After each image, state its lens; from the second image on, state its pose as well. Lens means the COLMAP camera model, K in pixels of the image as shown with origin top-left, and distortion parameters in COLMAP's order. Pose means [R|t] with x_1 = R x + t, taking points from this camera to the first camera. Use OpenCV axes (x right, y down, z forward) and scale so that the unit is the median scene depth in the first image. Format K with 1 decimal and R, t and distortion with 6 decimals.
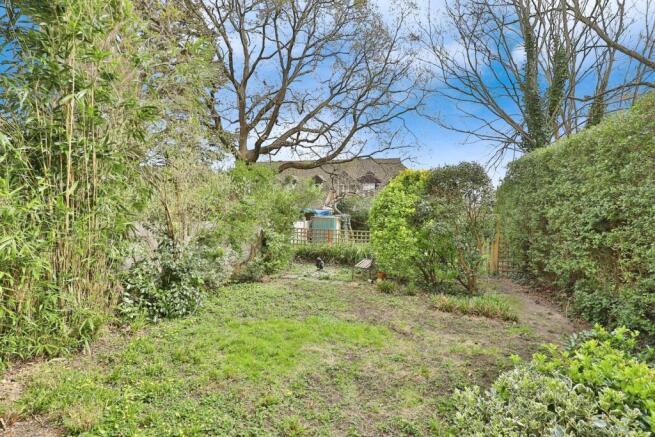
lens RADIAL K [[318.2, 0, 329.6], [0, 318.2, 216.8], [0, 0, 1]] dist [-0.043342, 0.008961]
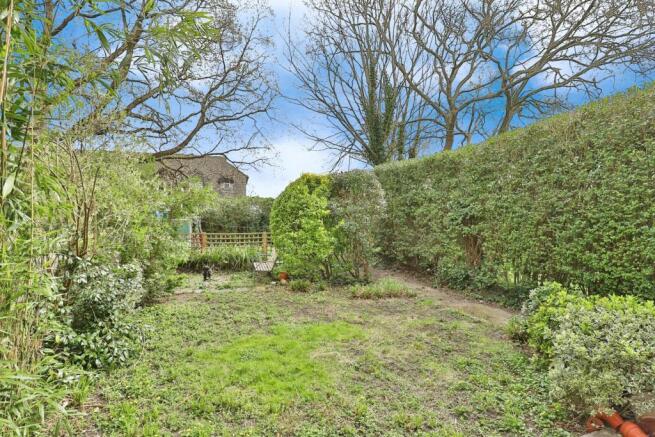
lens RADIAL K [[318.2, 0, 329.6], [0, 318.2, 216.8], [0, 0, 1]] dist [-0.043342, 0.008961]
pose [[0.824326, -0.024891, 0.565568, -0.334466], [0.022972, 0.999681, 0.010515, -0.014183], [-0.565649, 0.004325, 0.824635, 0.093596]]
